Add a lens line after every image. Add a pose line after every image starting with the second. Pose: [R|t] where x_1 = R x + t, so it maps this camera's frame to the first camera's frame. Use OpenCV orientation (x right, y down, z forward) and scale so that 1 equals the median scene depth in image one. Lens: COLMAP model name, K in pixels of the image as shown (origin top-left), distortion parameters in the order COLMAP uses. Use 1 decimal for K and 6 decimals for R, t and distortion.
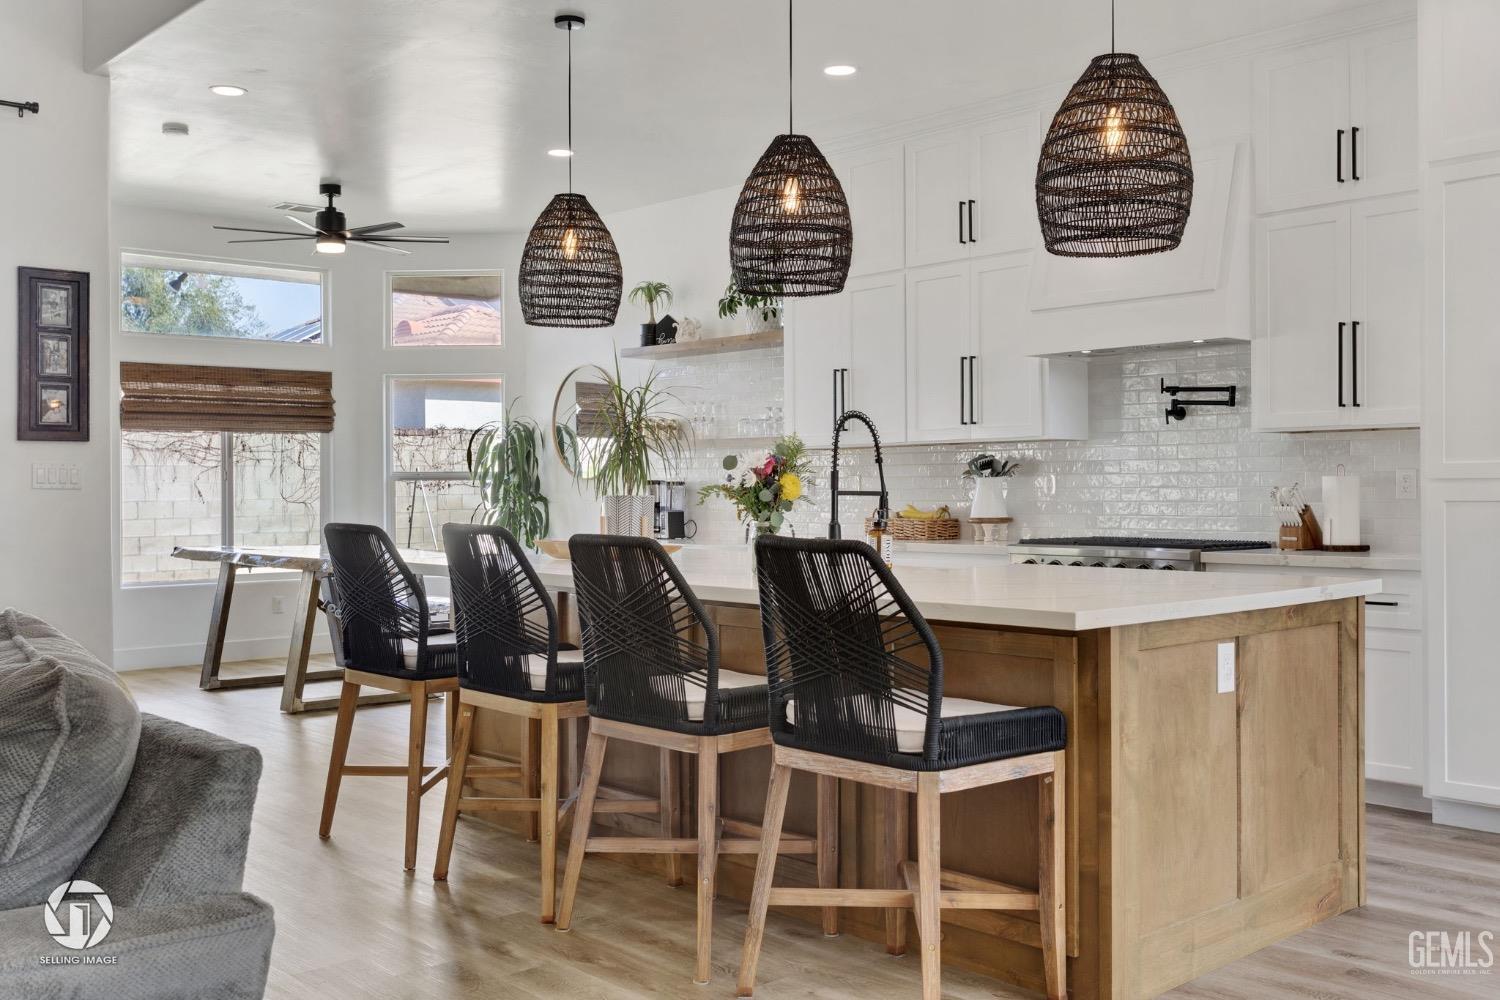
lens RADIAL K [[1400.7, 0, 723.9], [0, 1400.7, 497.8], [0, 0, 1]] dist [-0.005601, 0.000000]
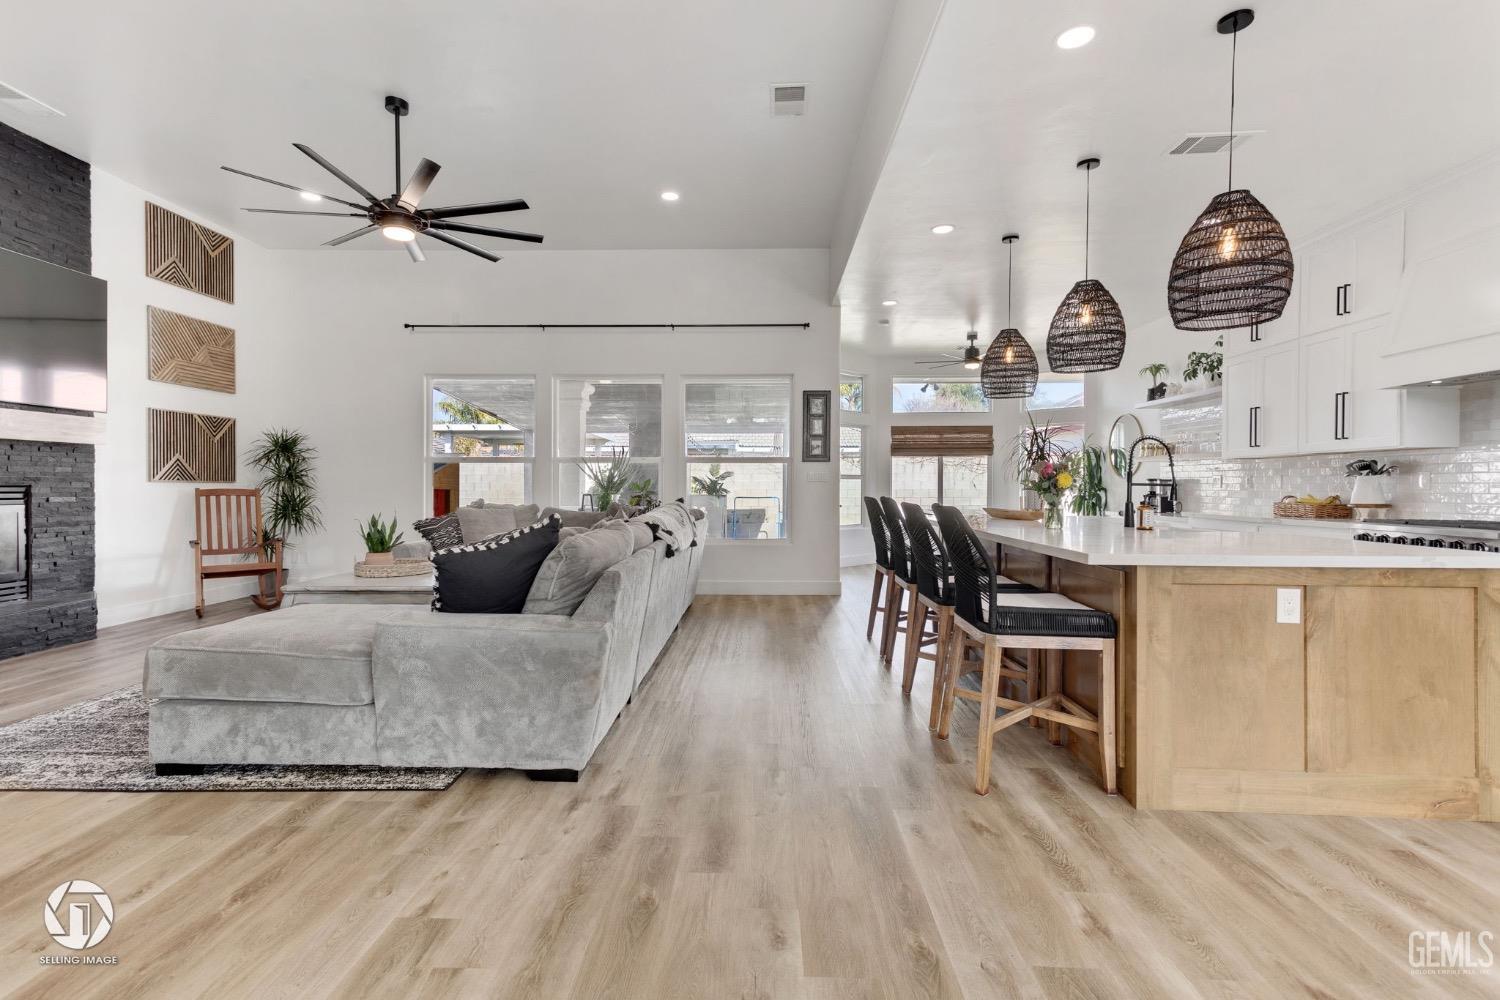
lens RADIAL K [[682.7, 0, 752.1], [0, 682.7, 489.7], [0, 0, 1]] dist [0.022381, 0.000956]
pose [[0.731213, 0.010890, -0.682062, 0.216509], [-0.009850, 0.999937, 0.005405, 0.002132], [0.682078, 0.002766, 0.731275, 0.053662]]
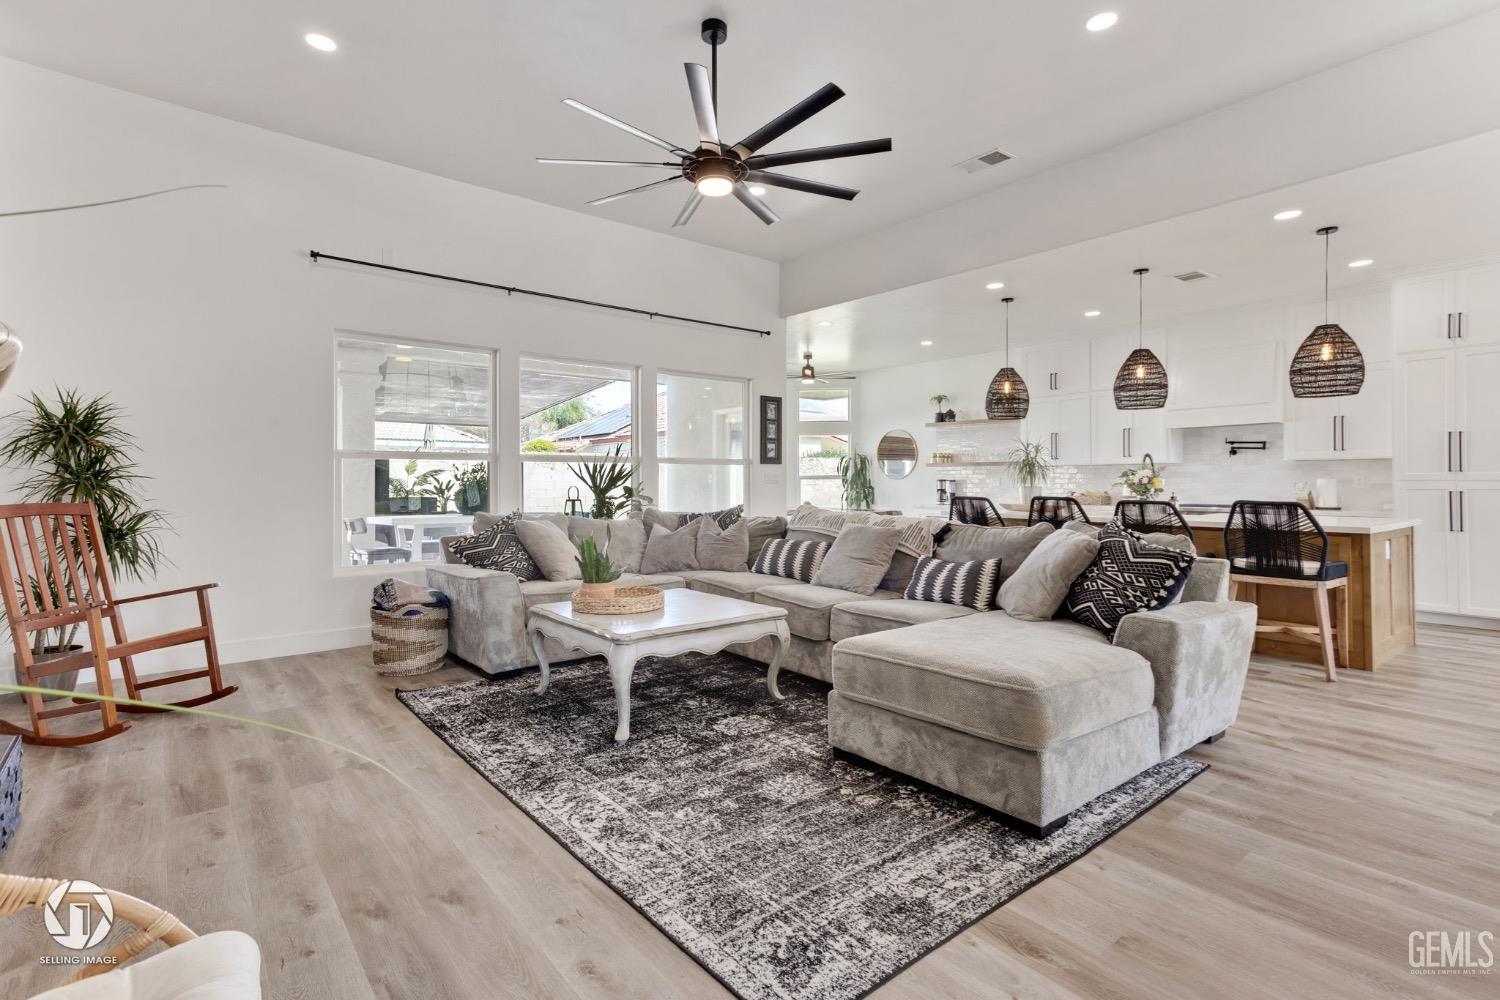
lens RADIAL K [[682.7, 0, 742.8], [0, 682.7, 490.6], [0, 0, 1]] dist [0.022381, 0.000956]
pose [[0.997498, 0.003068, -0.070624, -0.390599], [-0.002745, 0.999985, 0.004665, 0.001516], [0.070637, -0.004459, 0.997492, -0.213313]]
